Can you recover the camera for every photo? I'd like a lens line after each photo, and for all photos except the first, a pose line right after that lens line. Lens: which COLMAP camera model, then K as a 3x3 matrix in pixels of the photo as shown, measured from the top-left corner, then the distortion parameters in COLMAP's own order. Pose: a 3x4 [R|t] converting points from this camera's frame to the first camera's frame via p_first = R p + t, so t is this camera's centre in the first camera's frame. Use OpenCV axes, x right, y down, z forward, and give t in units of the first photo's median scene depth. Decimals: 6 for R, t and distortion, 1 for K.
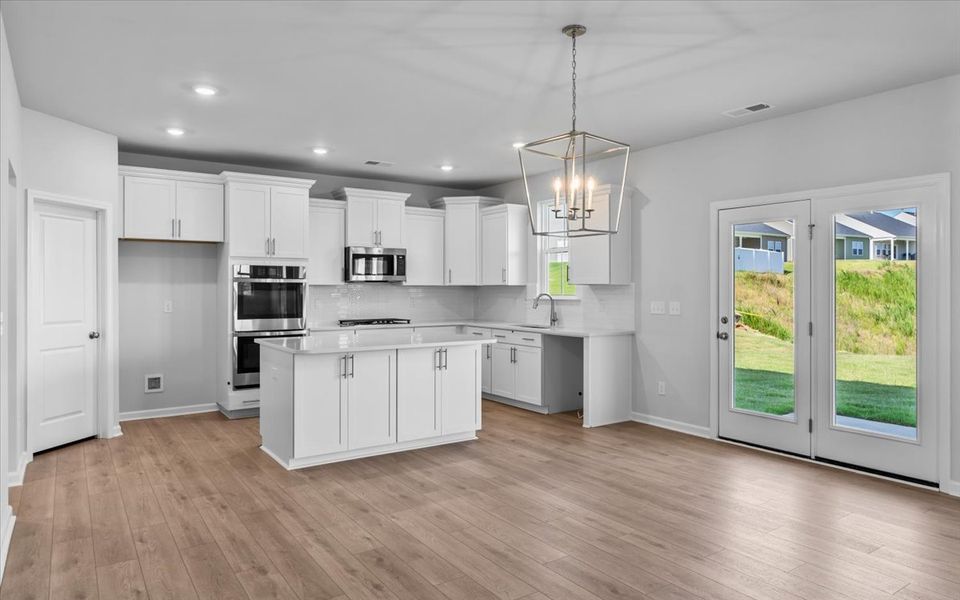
lens RADIAL K [[602.0, 0, 480.3], [0, 602.0, 285.5], [0, 0, 1]] dist [-0.007340, 0.009181]
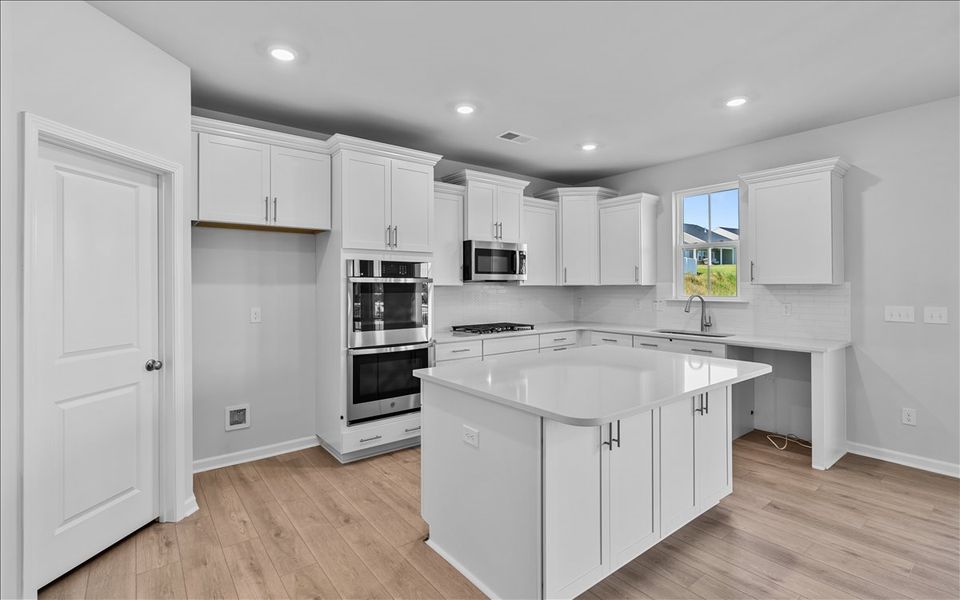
lens RADIAL K [[442.2, 0, 480.7], [0, 442.2, 282.2], [0, 0, 1]] dist [-0.003526, 0.000380]
pose [[0.998080, -0.002424, 0.061890, -0.283840], [0.002652, 0.999990, -0.003601, -0.003636], [-0.061880, 0.003758, 0.998077, 0.445878]]
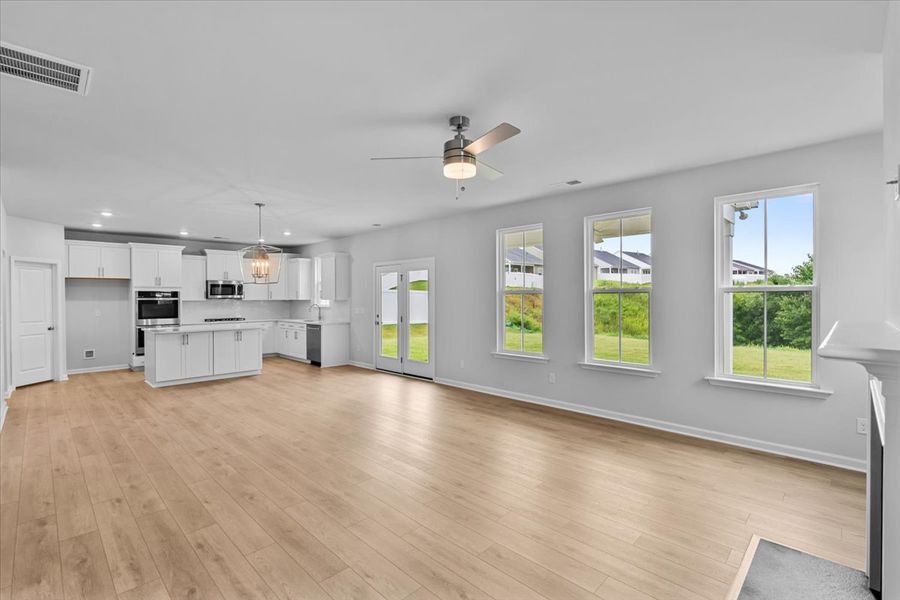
lens RADIAL K [[406.8, 0, 446.6], [0, 406.8, 299.1], [0, 0, 1]] dist [-0.001634, 0.000496]
pose [[0.983044, -0.006093, 0.183267, 0.336331], [0.004502, 0.999948, 0.009098, -0.016134], [-0.183313, -0.008119, 0.983021, -0.471761]]
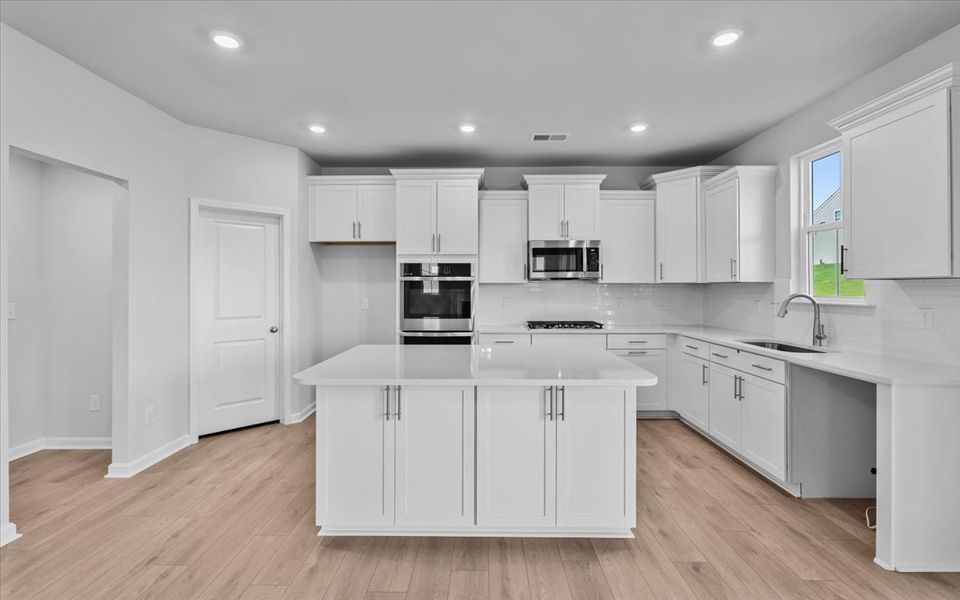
lens RADIAL K [[427.0, 0, 479.4], [0, 427.0, 286.7], [0, 0, 1]] dist [-0.006847, 0.001010]
pose [[0.819276, -0.002859, -0.573393, 0.100802], [0.004174, 0.999991, 0.000978, 0.004109], [0.573385, -0.003194, 0.819280, 0.508914]]
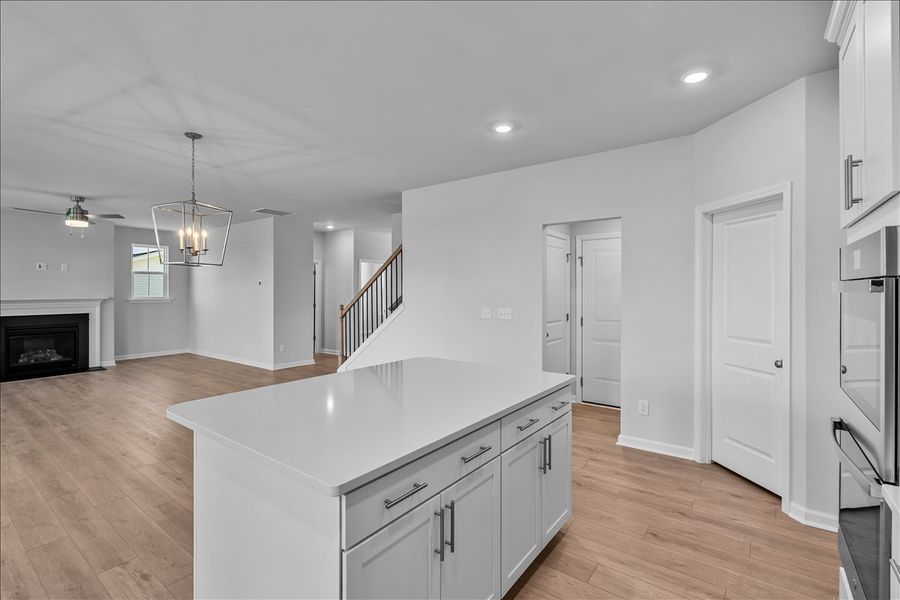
lens RADIAL K [[418.5, 0, 445.4], [0, 418.5, 288.5], [0, 0, 1]] dist [-0.007823, 0.002468]
pose [[-0.951367, -0.000987, -0.308058, -0.073983], [0.001932, 0.999956, -0.009170, -0.006430], [0.308054, -0.009319, -0.951323, 1.206905]]
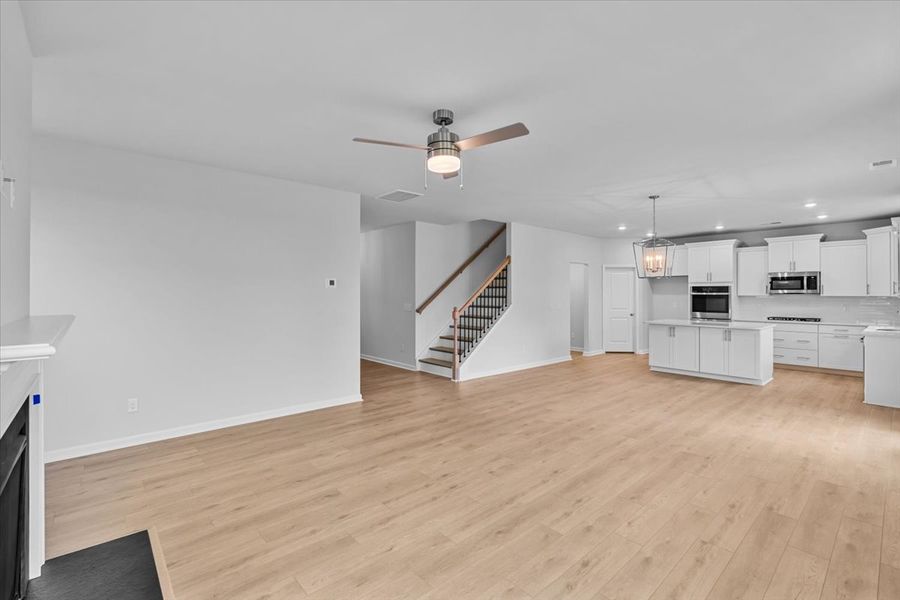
lens RADIAL K [[406.8, 0, 448.4], [0, 406.8, 290.3], [0, 0, 1]] dist [-0.001634, 0.000496]
pose [[0.125733, -0.008543, -0.992027, 0.934479], [0.003039, 0.999962, -0.008226, -0.011427], [0.992059, -0.001980, 0.125754, -0.037156]]
